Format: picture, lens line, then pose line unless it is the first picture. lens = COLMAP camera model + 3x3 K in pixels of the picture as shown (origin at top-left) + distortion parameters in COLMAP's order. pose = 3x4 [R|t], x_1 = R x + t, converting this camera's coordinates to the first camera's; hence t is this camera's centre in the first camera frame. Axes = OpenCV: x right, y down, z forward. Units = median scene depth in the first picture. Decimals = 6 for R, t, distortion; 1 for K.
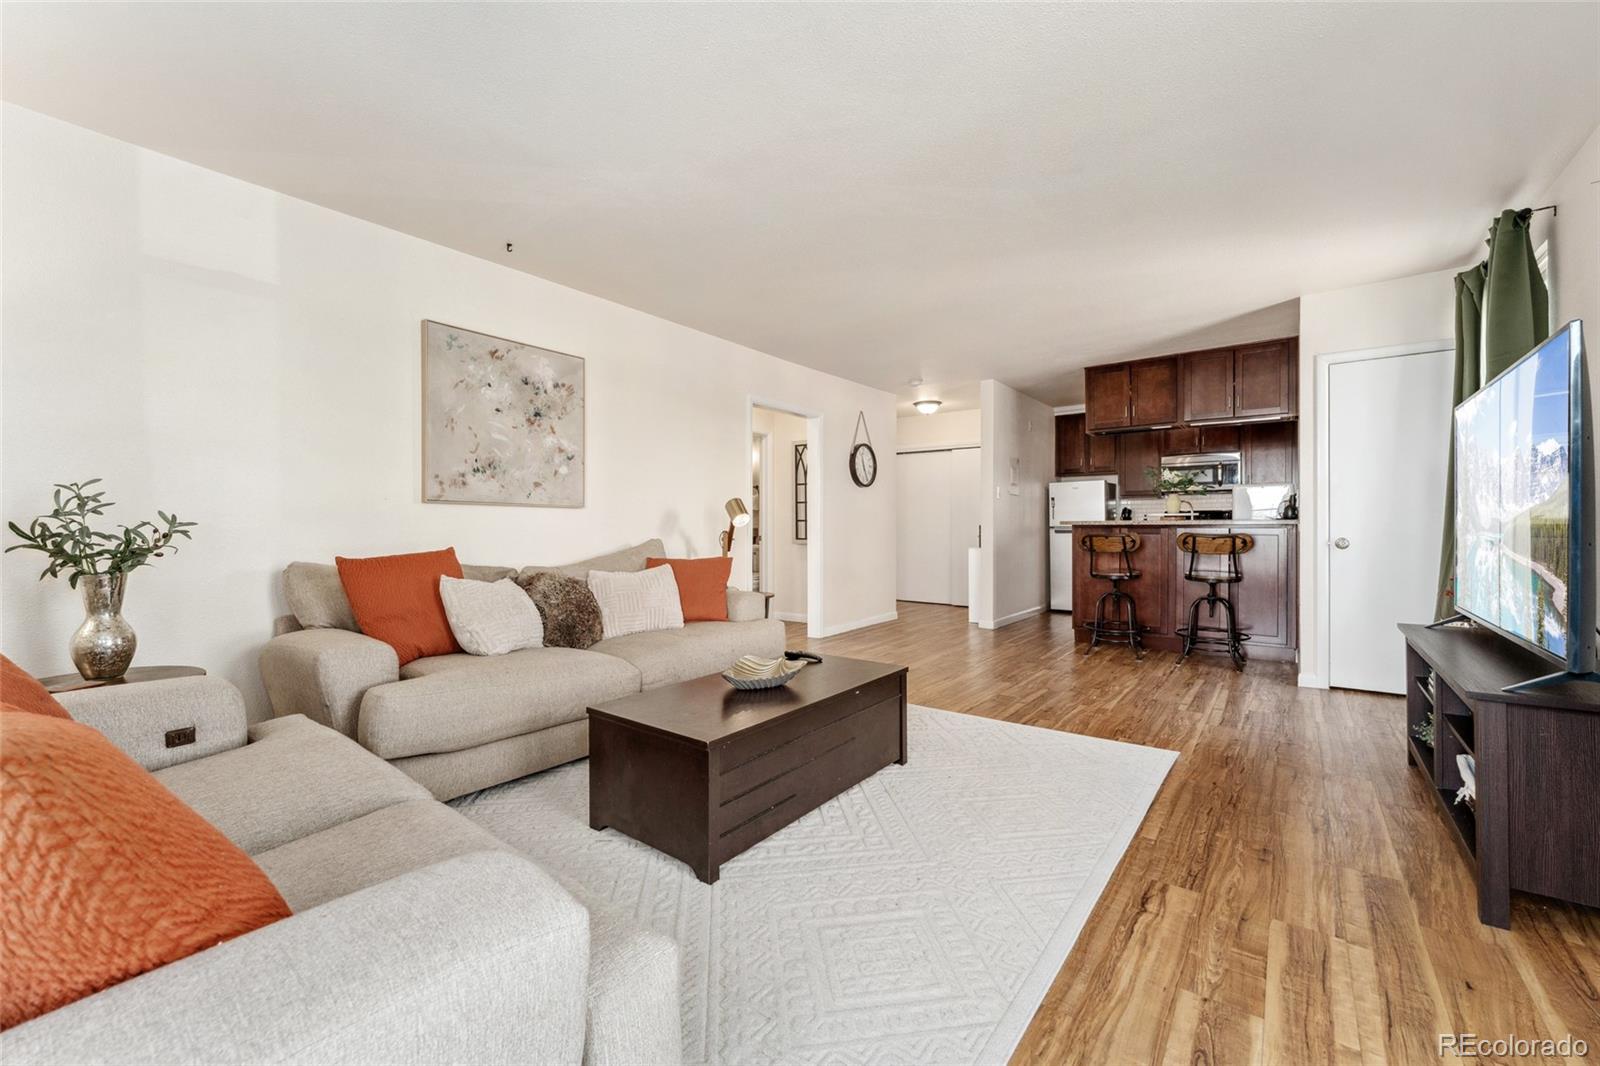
lens RADIAL K [[656.1, 0, 794.4], [0, 656.1, 532.3], [0, 0, 1]] dist [0.000646, -0.000128]
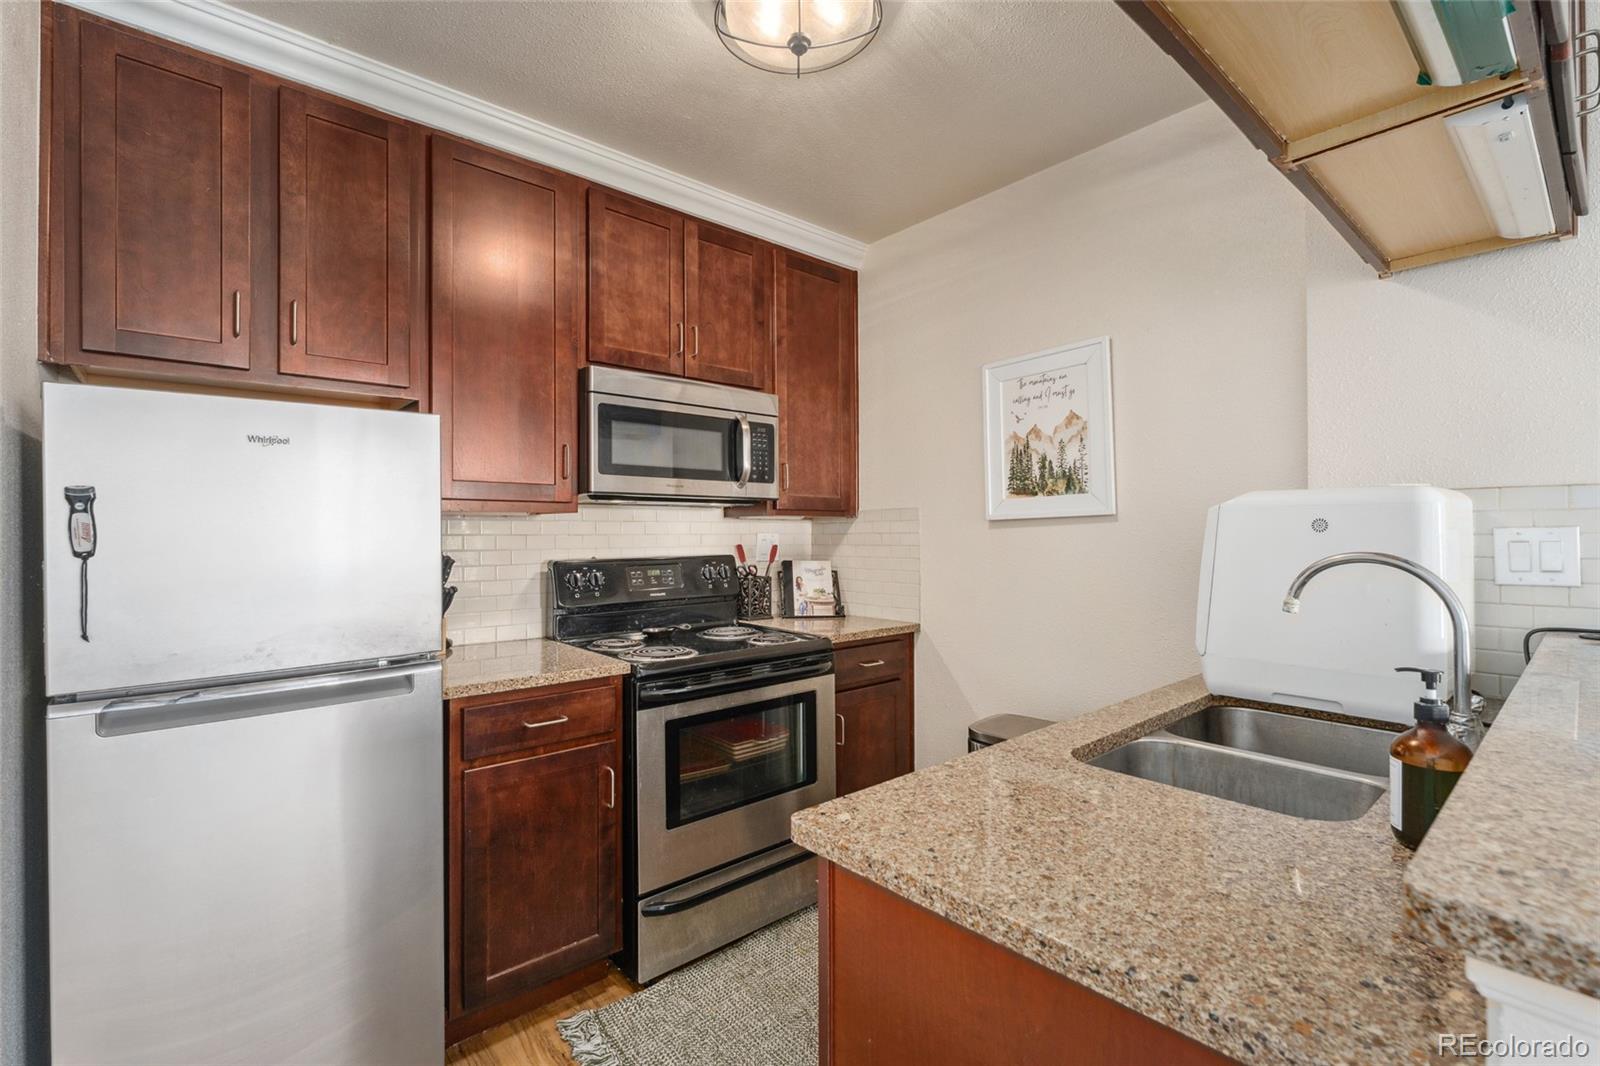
lens RADIAL K [[721.8, 0, 798.5], [0, 721.8, 529.3], [0, 0, 1]] dist [0.002347, -0.000134]
pose [[0.213792, 0.007549, 0.976850, 0.323223], [0.013663, 0.999849, -0.010717, -0.048025], [-0.976784, 0.015638, 0.213657, 0.963635]]
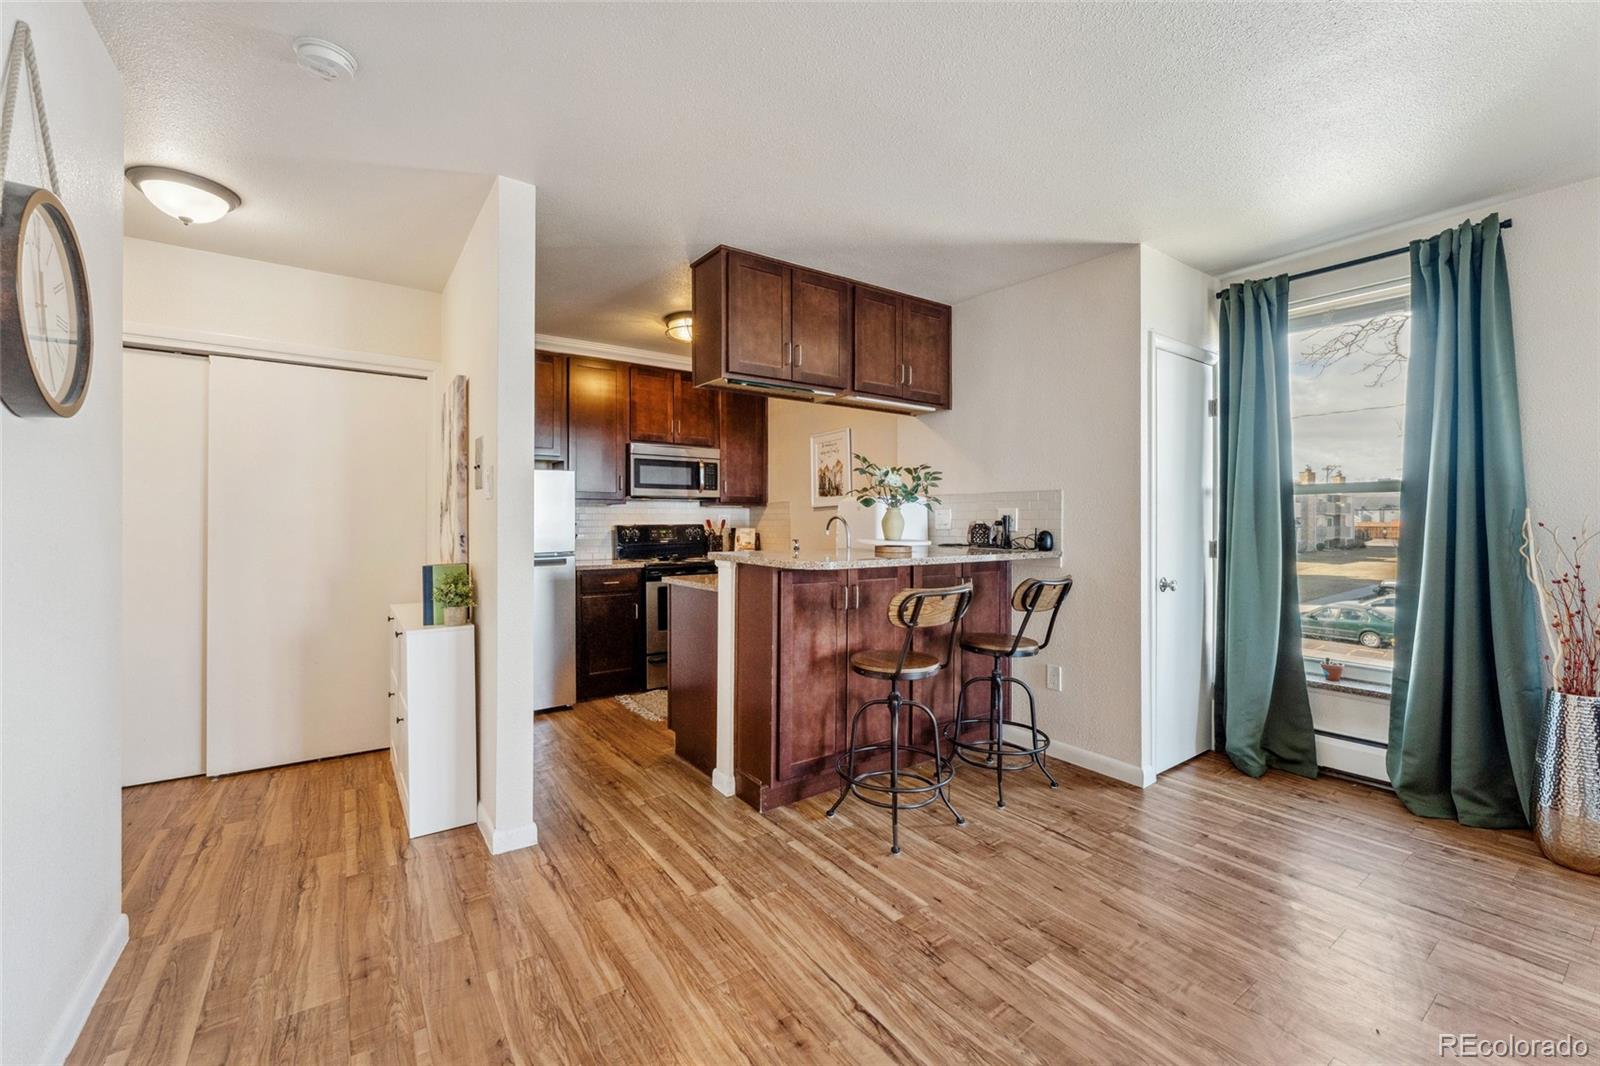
lens RADIAL K [[656.1, 0, 797.7], [0, 656.1, 522.9], [0, 0, 1]] dist [0.000646, -0.000128]
pose [[0.296767, 0.000926, 0.954949, -0.014151], [0.010024, 0.999941, -0.004085, -0.034741], [-0.954897, 0.010785, 0.296740, 0.734623]]
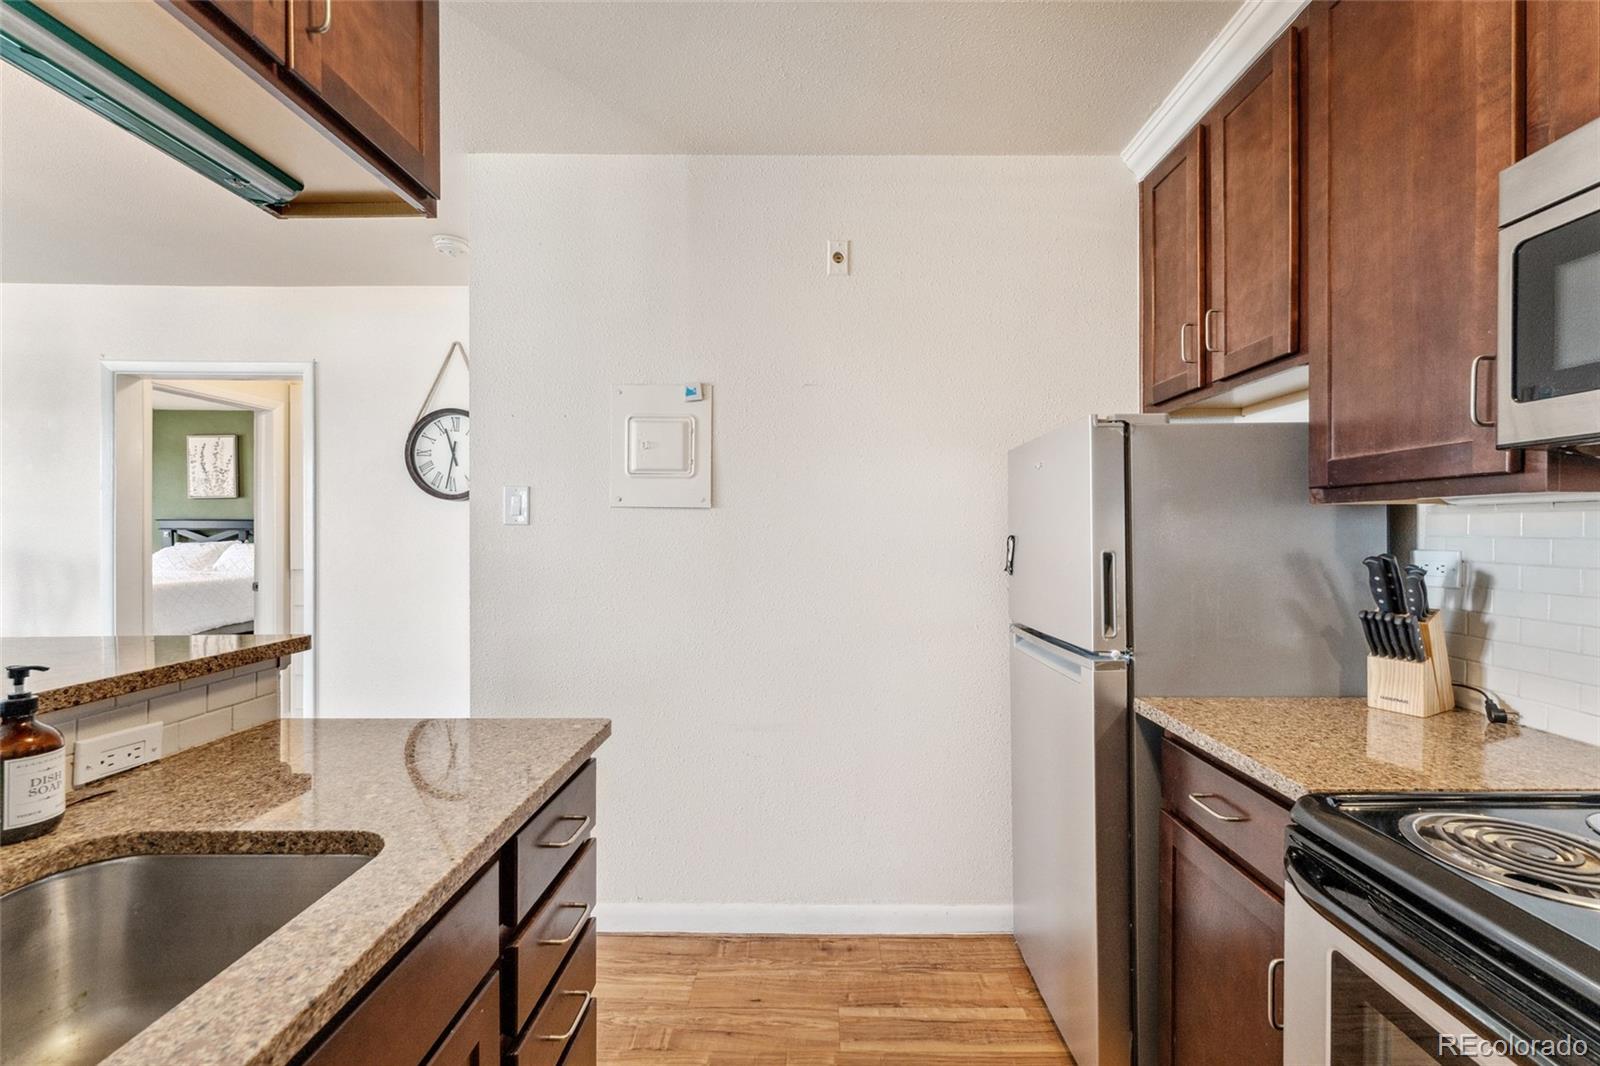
lens RADIAL K [[656.1, 0, 803.6], [0, 656.1, 530.1], [0, 0, 1]] dist [0.000646, -0.000128]
pose [[0.586496, 0.009133, -0.809901, 0.656808], [-0.015276, 0.999883, 0.000214, -0.050215], [0.809808, 0.012246, 0.586567, 0.927304]]
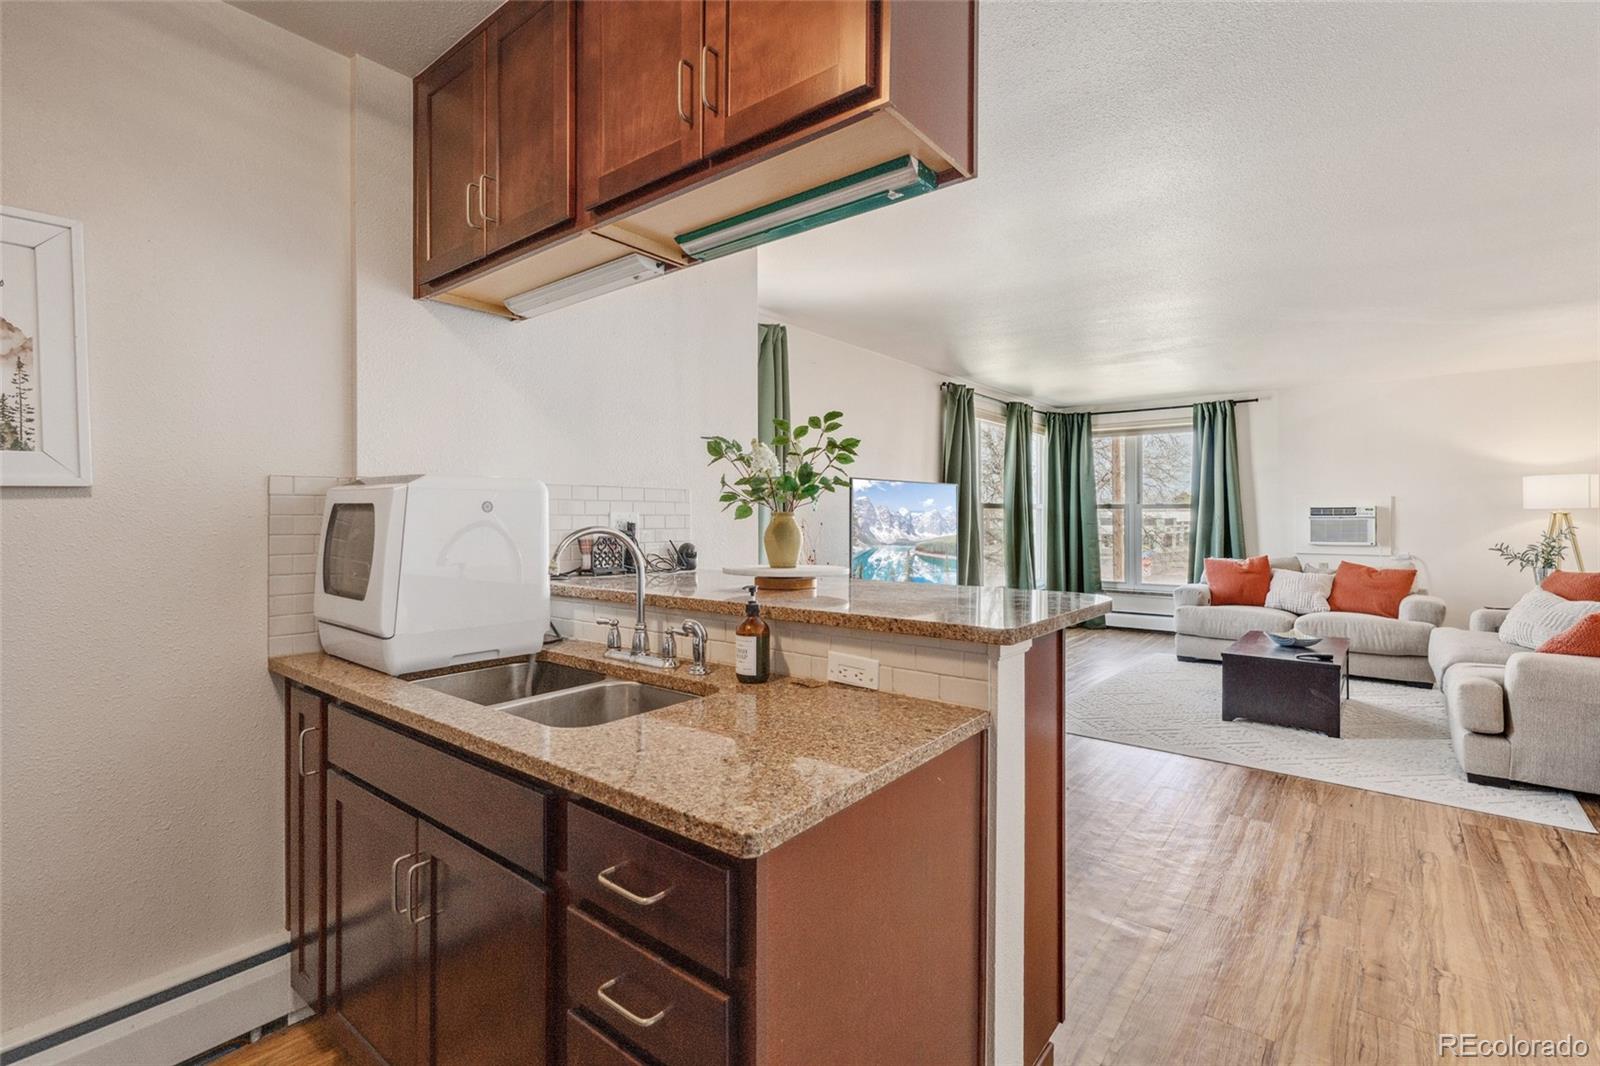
lens RADIAL K [[721.8, 0, 805.9], [0, 721.8, 522.9], [0, 0, 1]] dist [0.002347, -0.000134]
pose [[-0.999781, 0.006366, 0.019929, 0.450840], [0.006751, 0.999791, 0.019312, -0.047951], [-0.019802, 0.019442, -0.999615, 1.118697]]
